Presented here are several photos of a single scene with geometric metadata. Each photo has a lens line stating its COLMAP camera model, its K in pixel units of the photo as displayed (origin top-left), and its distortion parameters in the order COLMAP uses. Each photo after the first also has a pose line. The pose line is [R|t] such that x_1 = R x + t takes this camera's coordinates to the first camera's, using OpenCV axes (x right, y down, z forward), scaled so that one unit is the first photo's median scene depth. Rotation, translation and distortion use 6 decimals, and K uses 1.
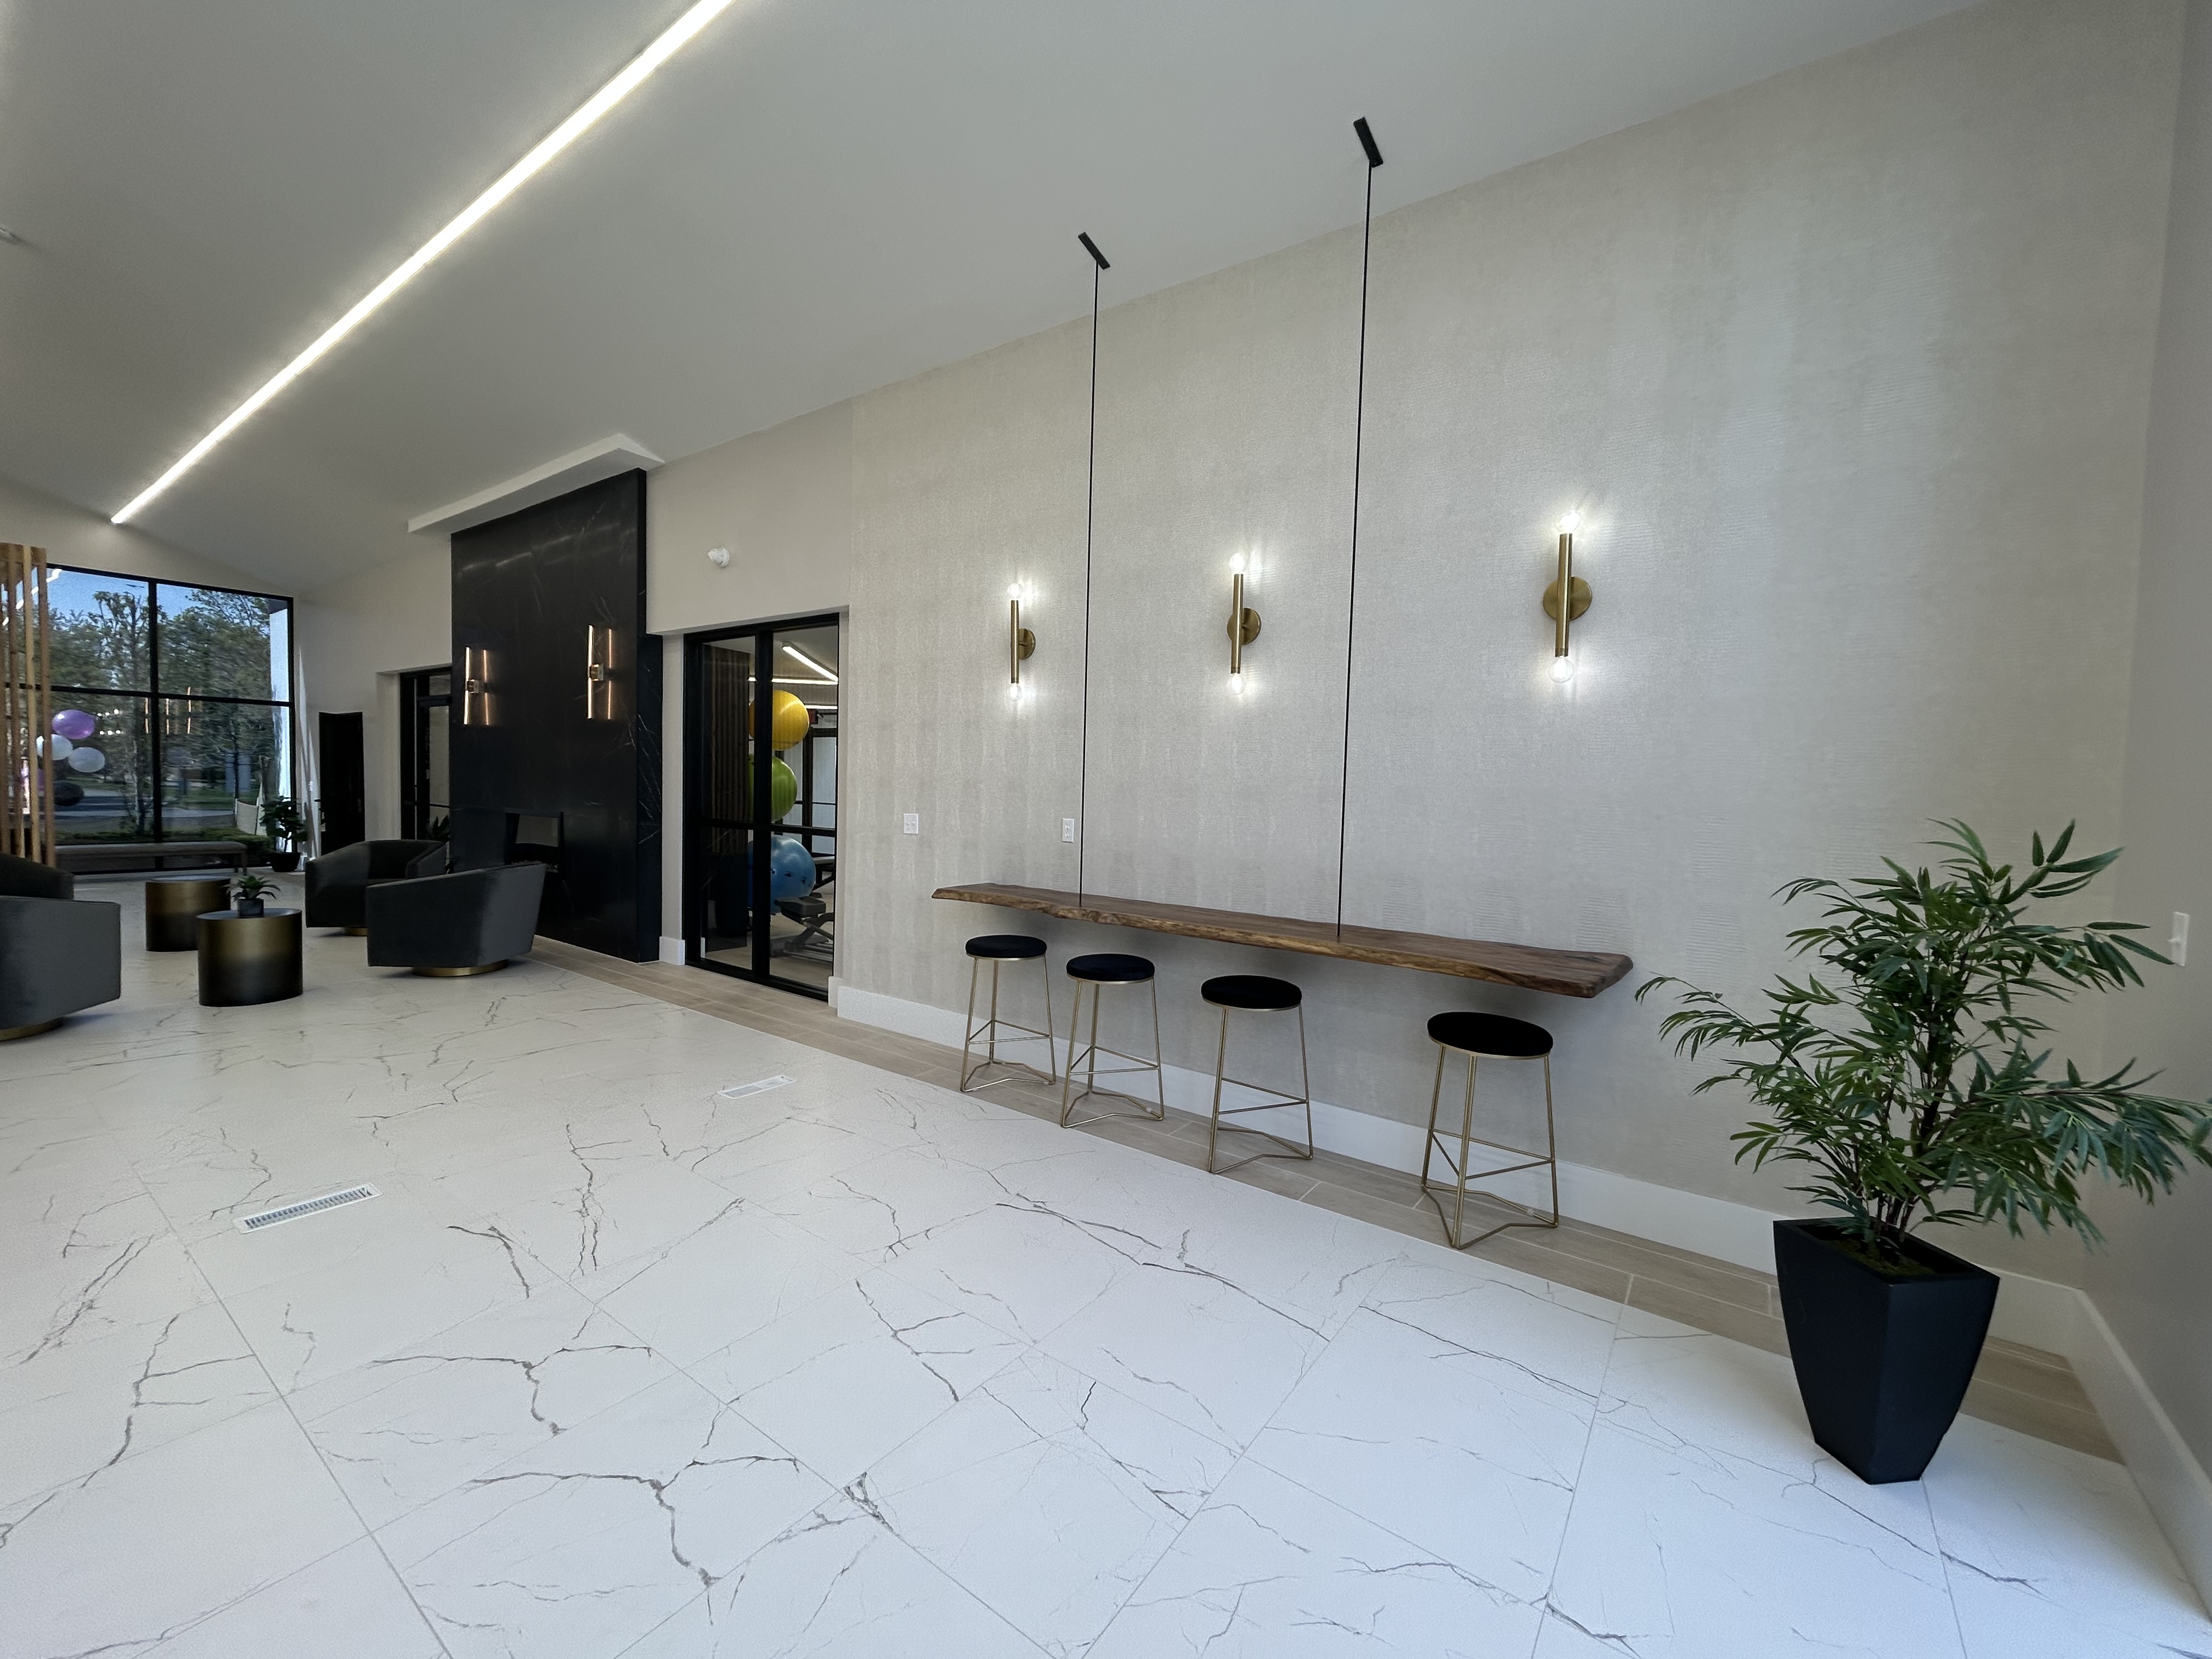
lens RADIAL K [[897.7, 0, 1106.0], [0, 897.7, 829.5], [0, 0, 1]] dist [-0.002005, 0.000203]
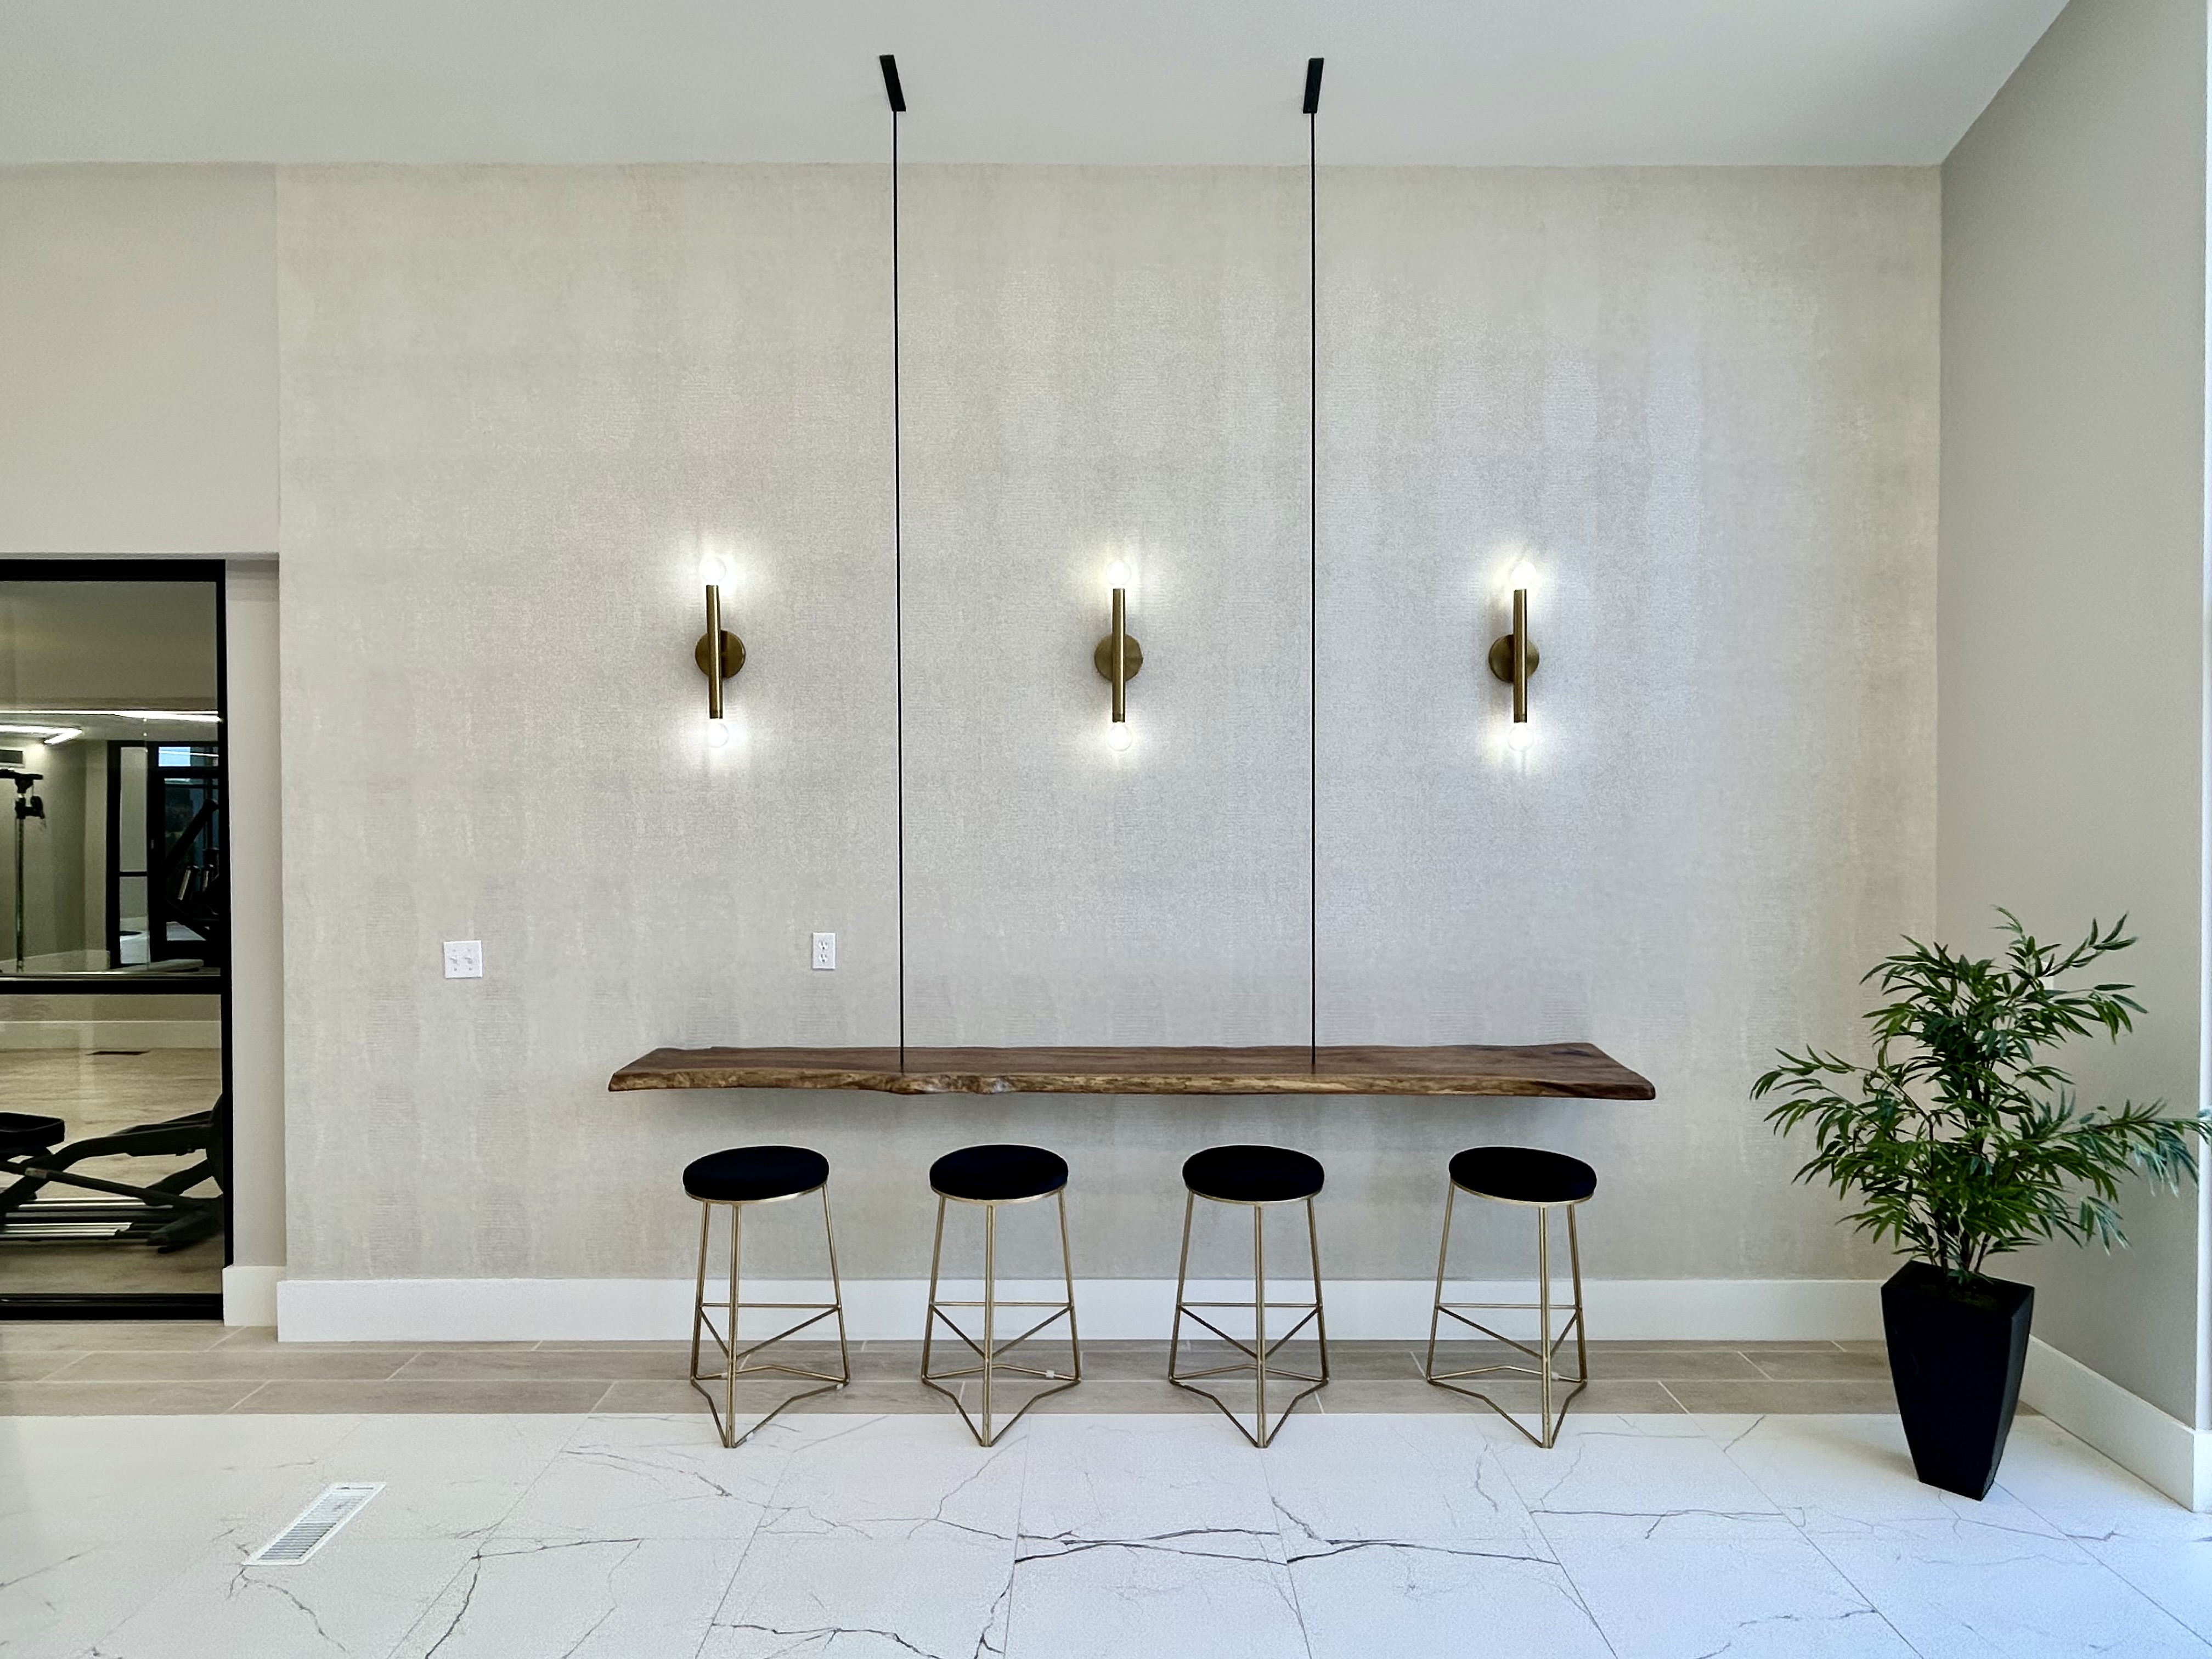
lens RADIAL K [[1292.2, 0, 1106.0], [0, 1292.2, 829.5], [0, 0, 1]] dist [-0.002531, 0.000613]
pose [[0.809336, -0.040963, 0.585915, -0.283370], [0.054338, 0.998509, -0.005249, -0.047670], [-0.584827, 0.036086, 0.810355, 0.091094]]
